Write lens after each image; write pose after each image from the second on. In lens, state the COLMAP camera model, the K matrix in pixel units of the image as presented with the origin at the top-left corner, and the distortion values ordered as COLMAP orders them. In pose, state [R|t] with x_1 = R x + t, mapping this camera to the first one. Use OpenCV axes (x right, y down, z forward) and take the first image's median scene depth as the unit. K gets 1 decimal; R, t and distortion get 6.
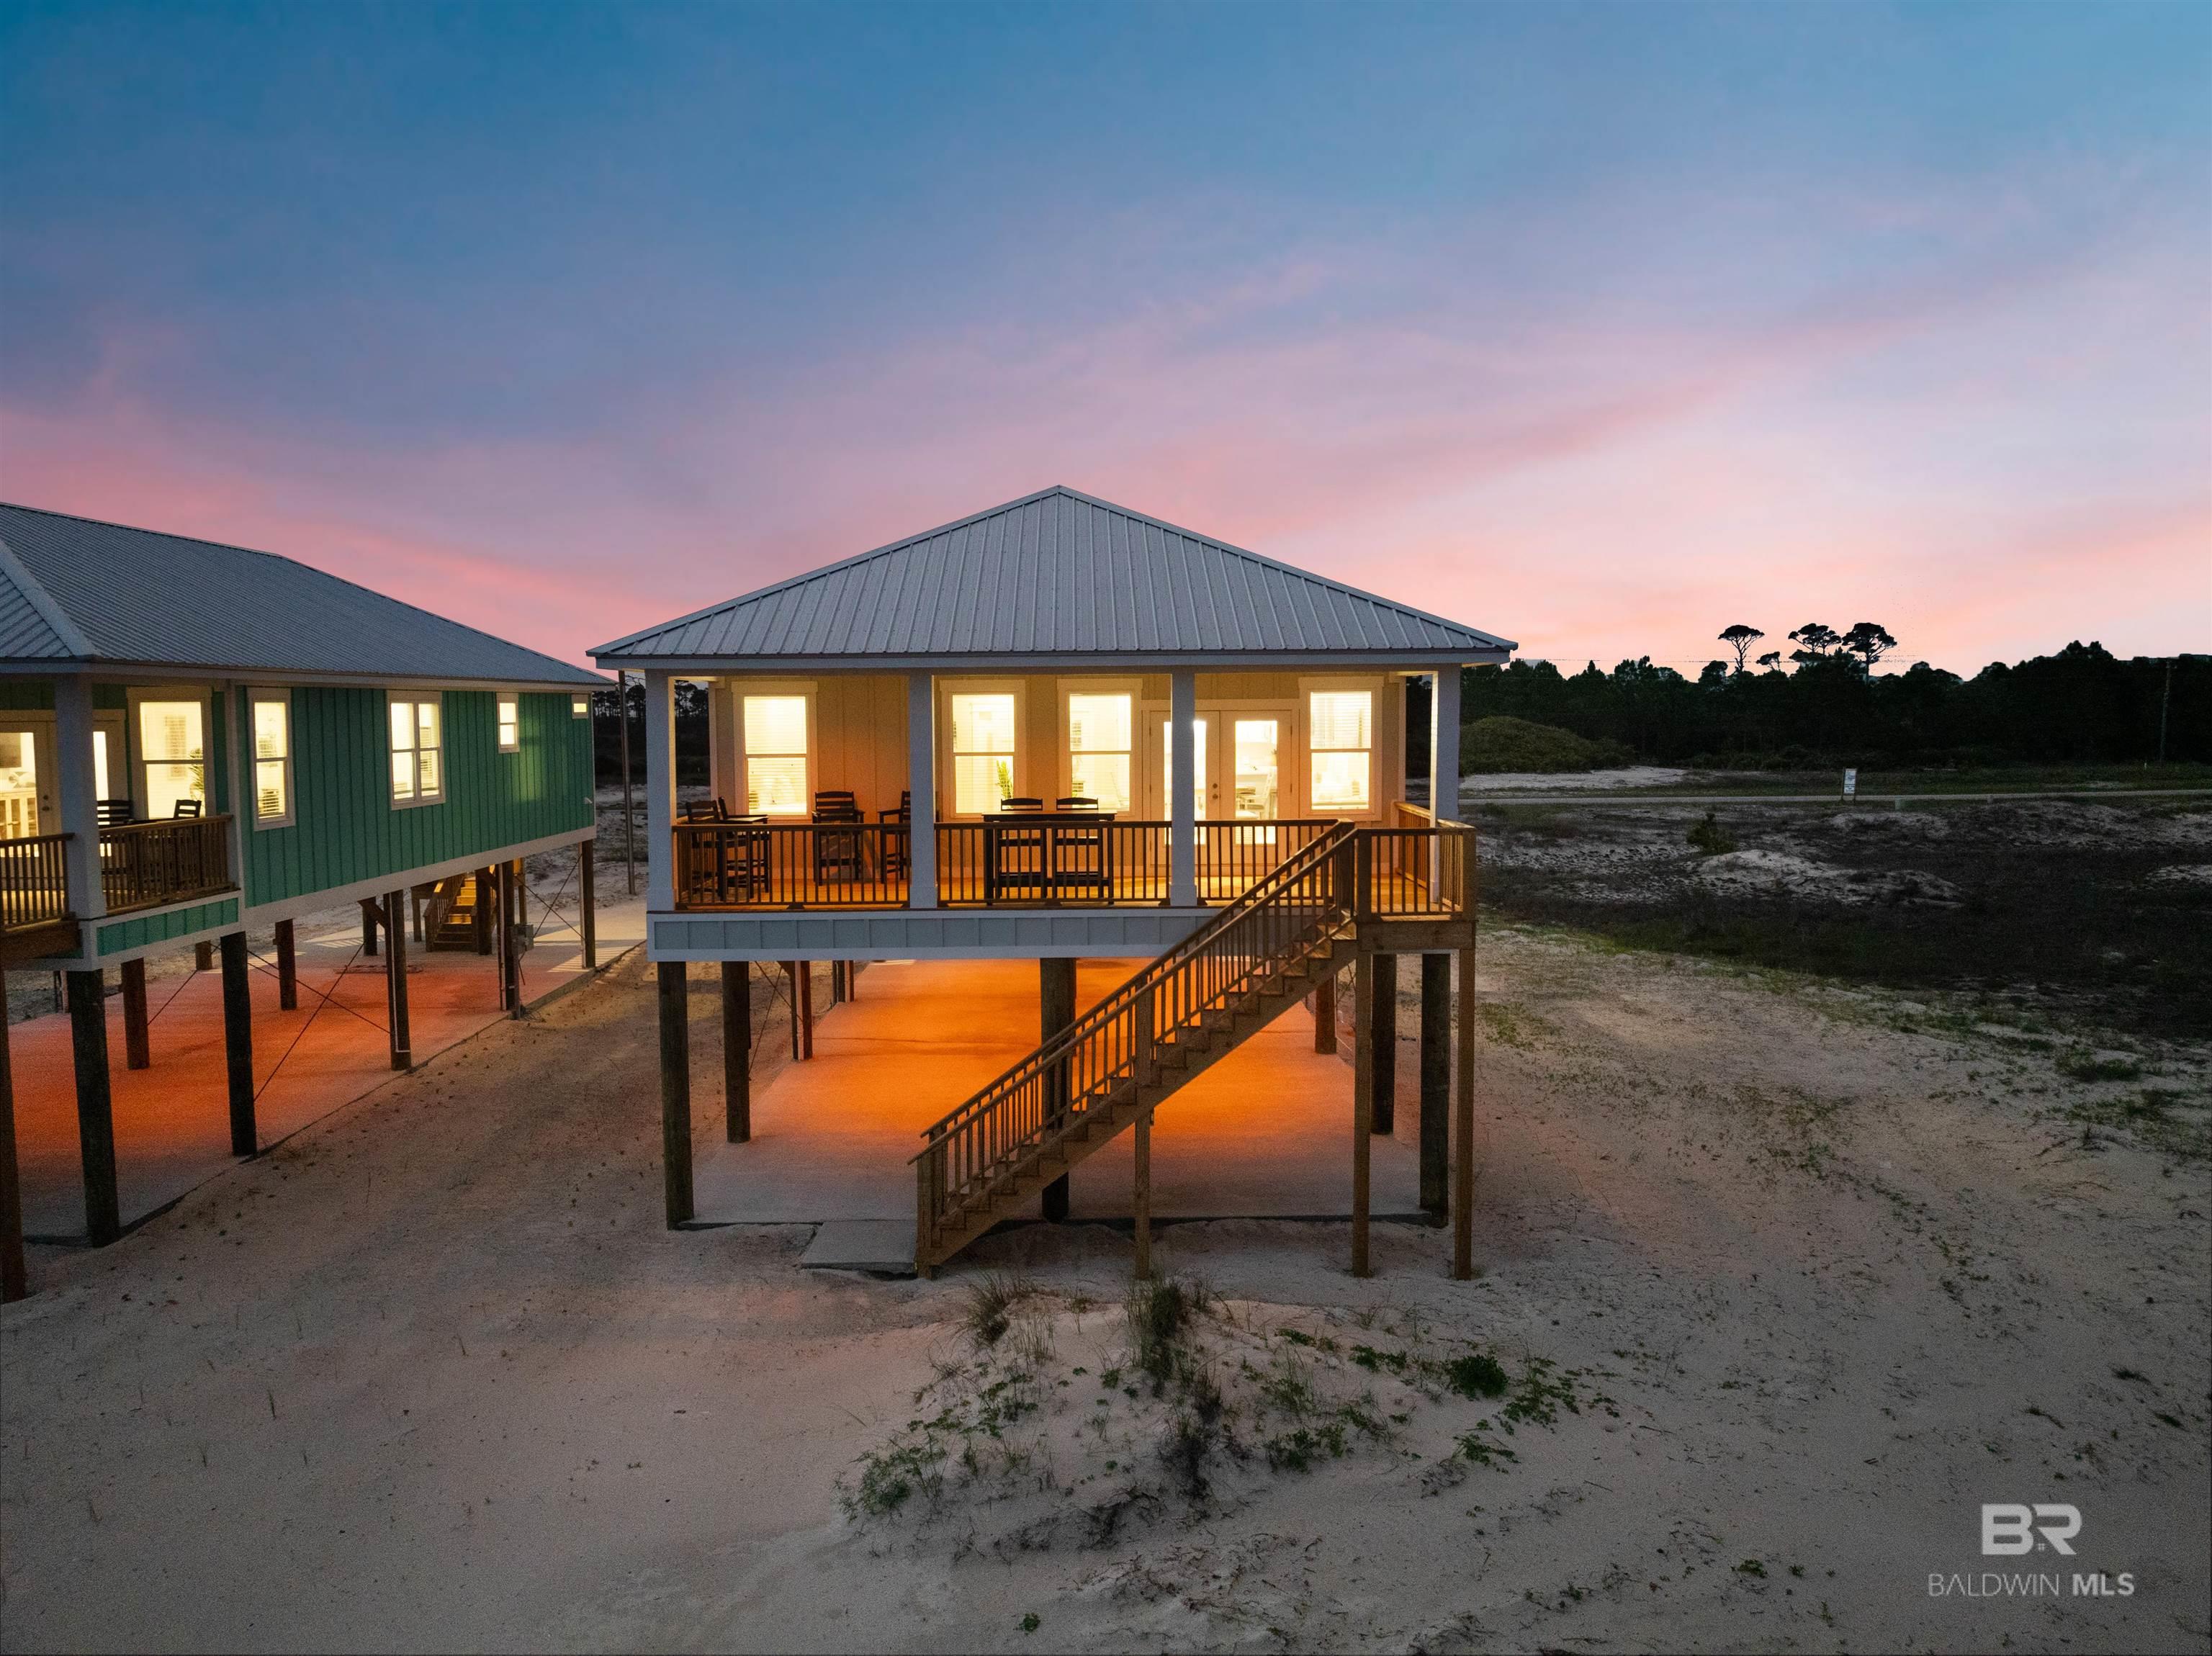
lens RADIAL K [[1550.2, 0, 1114.9], [0, 1550.2, 823.1], [0, 0, 1]] dist [-0.054501, 0.021669]
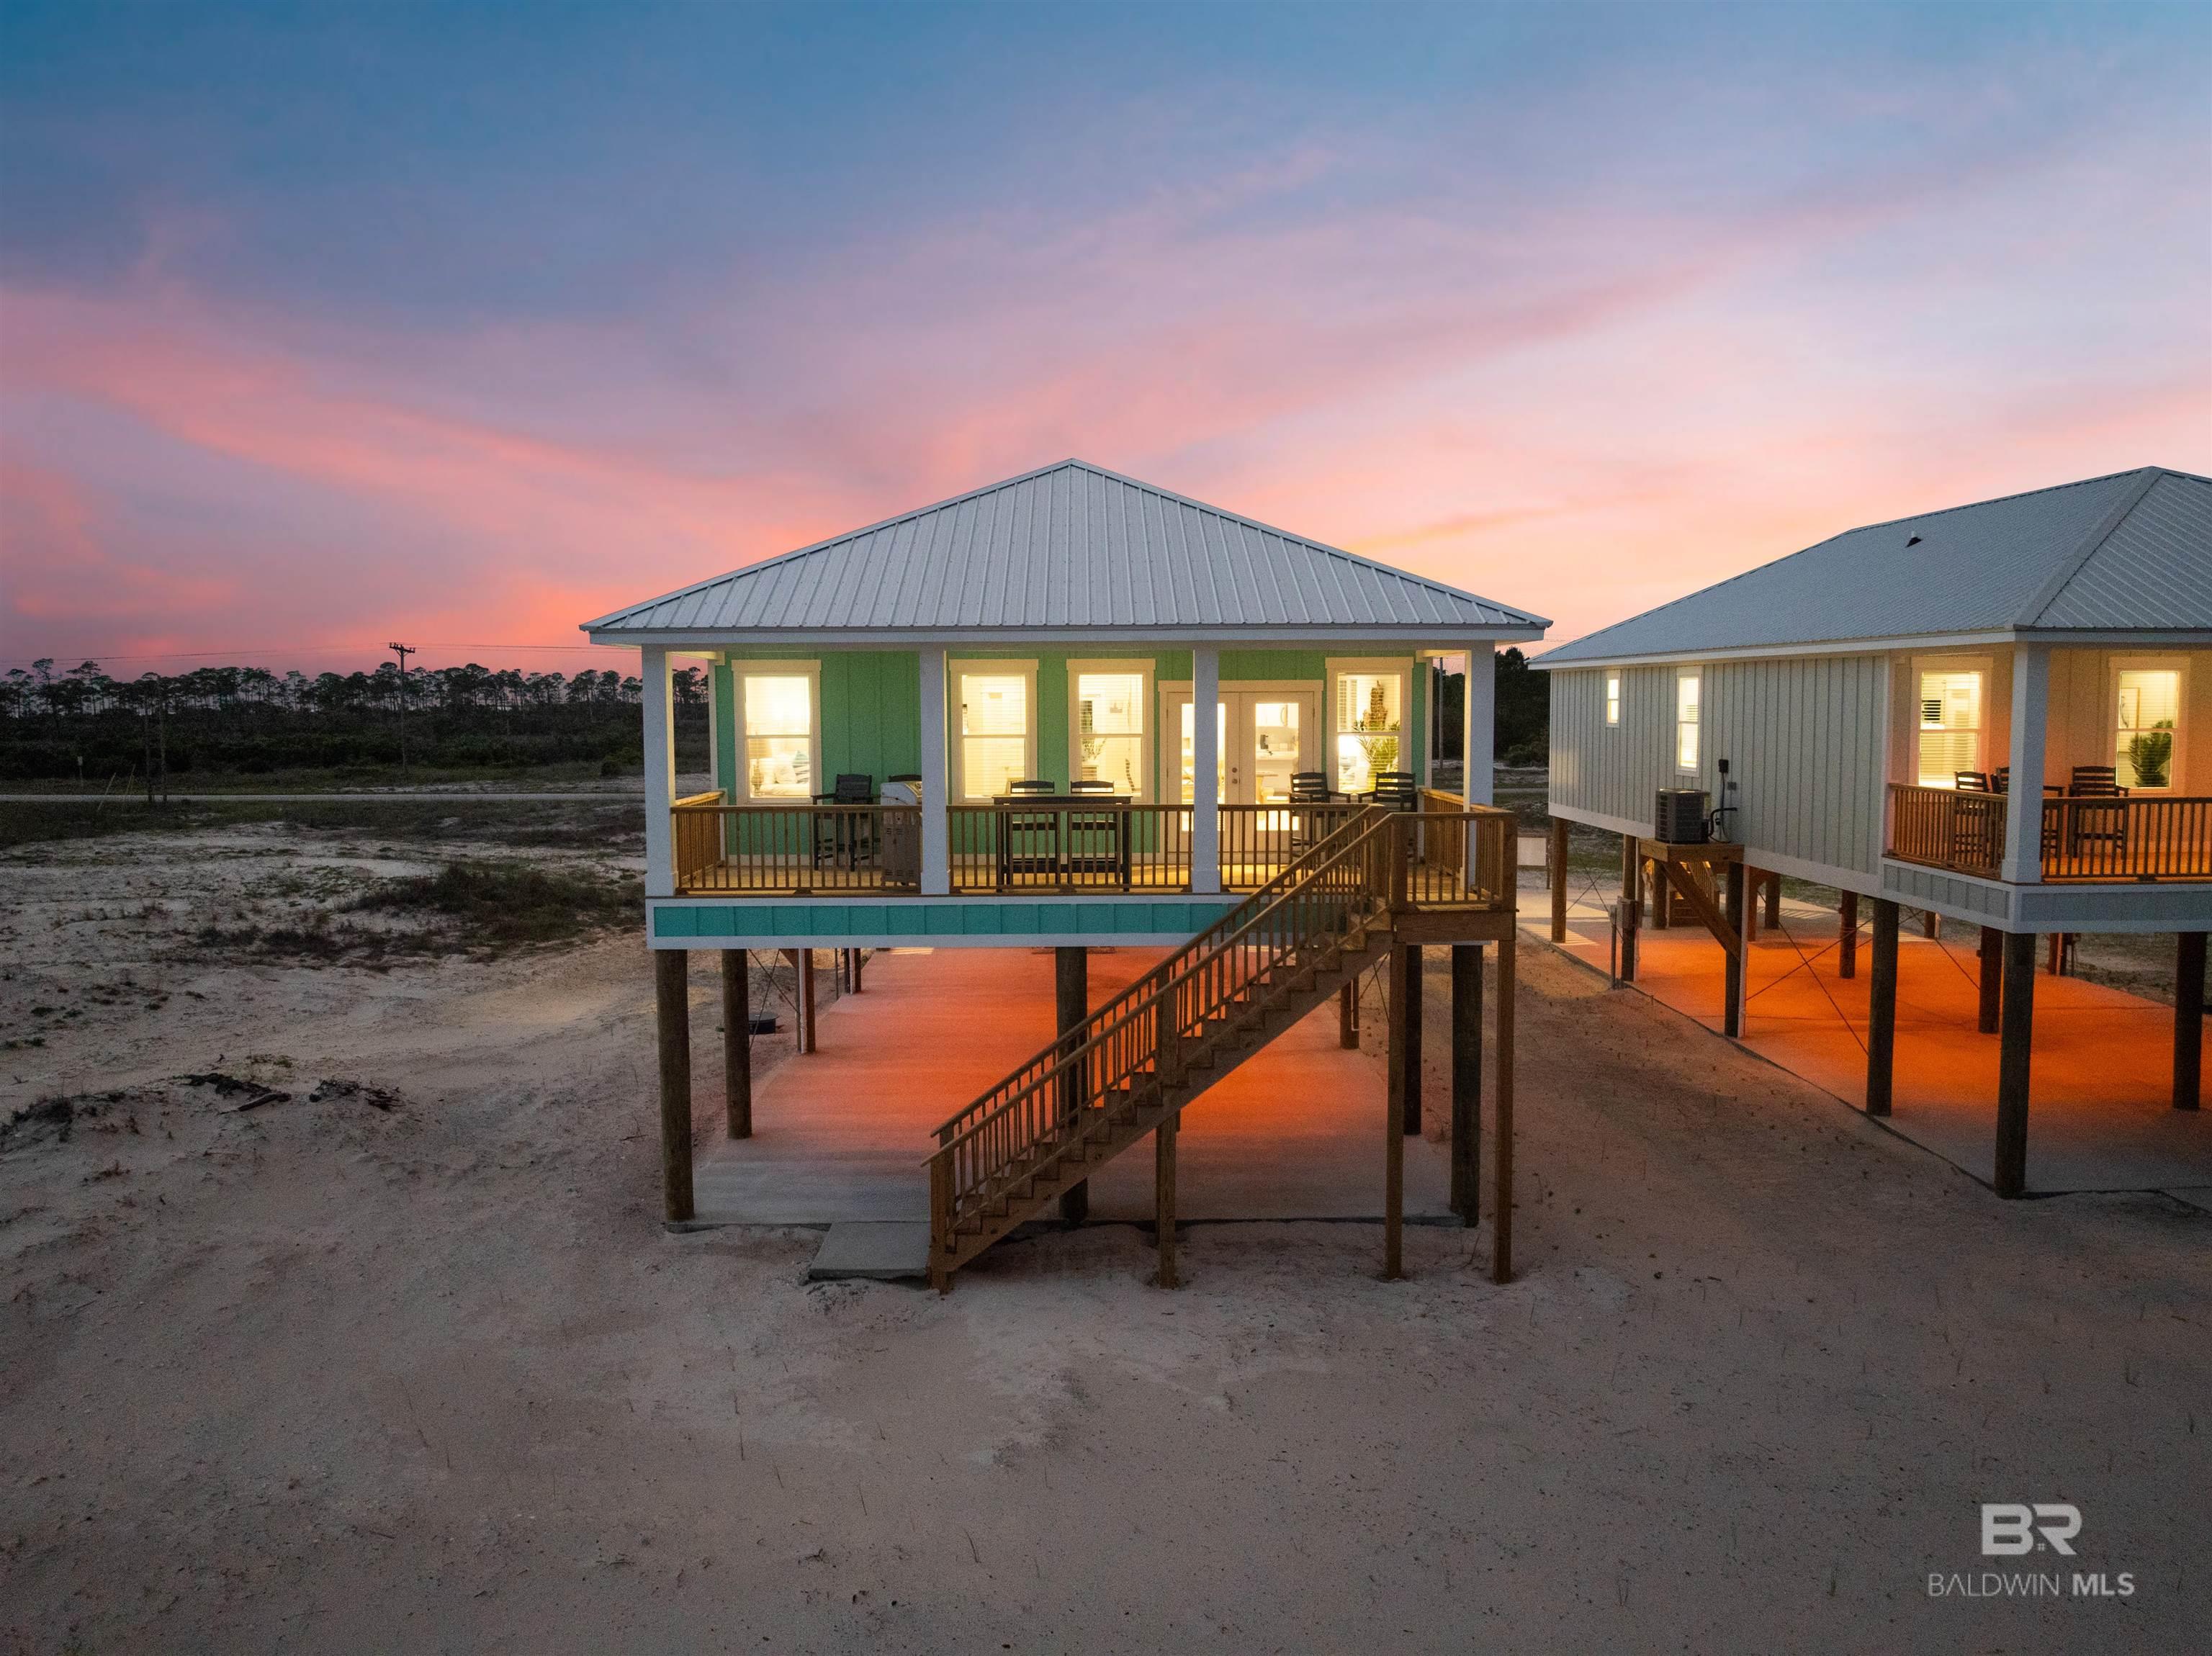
lens RADIAL K [[1550.2, 0, 1109.3], [0, 1550.2, 819.8], [0, 0, 1]] dist [-0.054501, 0.021669]
pose [[0.999998, 0.002029, -0.000216, -0.632841], [-0.002028, 0.999978, 0.006292, 0.007737], [0.000229, -0.006292, 0.999980, 0.003648]]
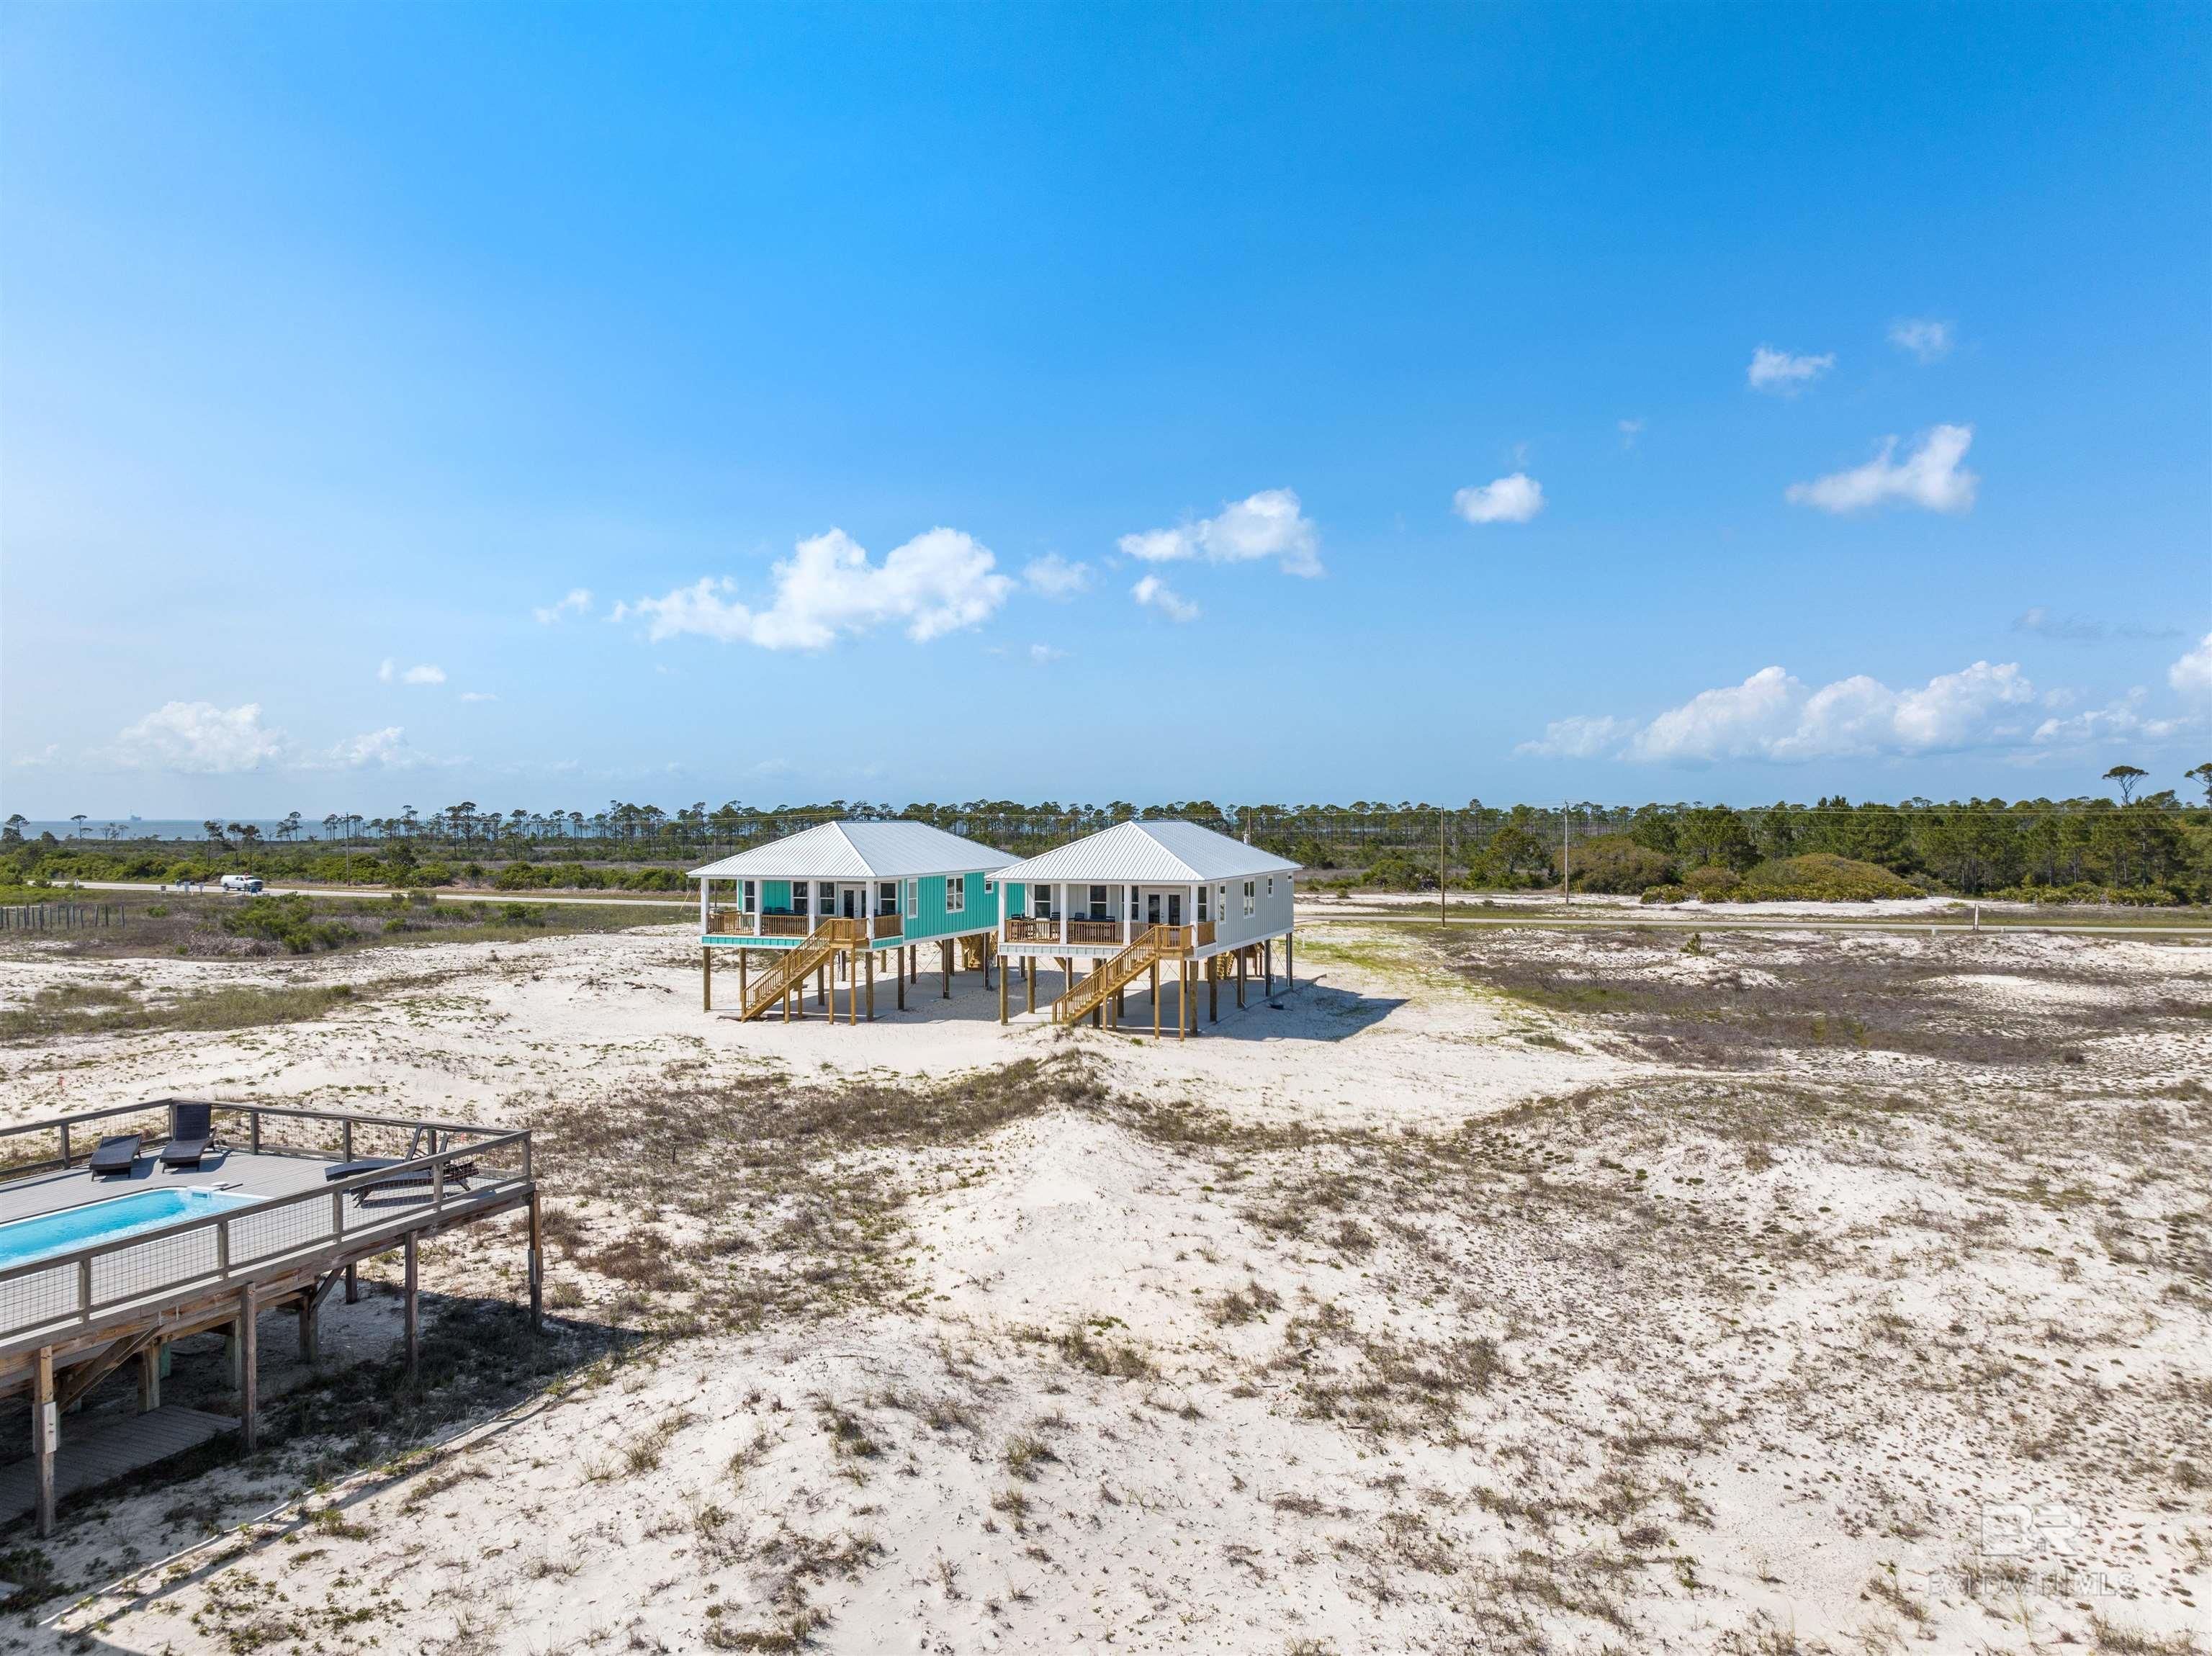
lens RADIAL K [[1550.2, 0, 1117.7], [0, 1550.2, 822.7], [0, 0, 1]] dist [-0.054501, 0.021669]
pose [[0.933942, 0.005914, -0.357377, 0.981627], [-0.030402, 0.997554, -0.062942, -0.005050], [0.356130, 0.069650, 0.931837, -1.828196]]
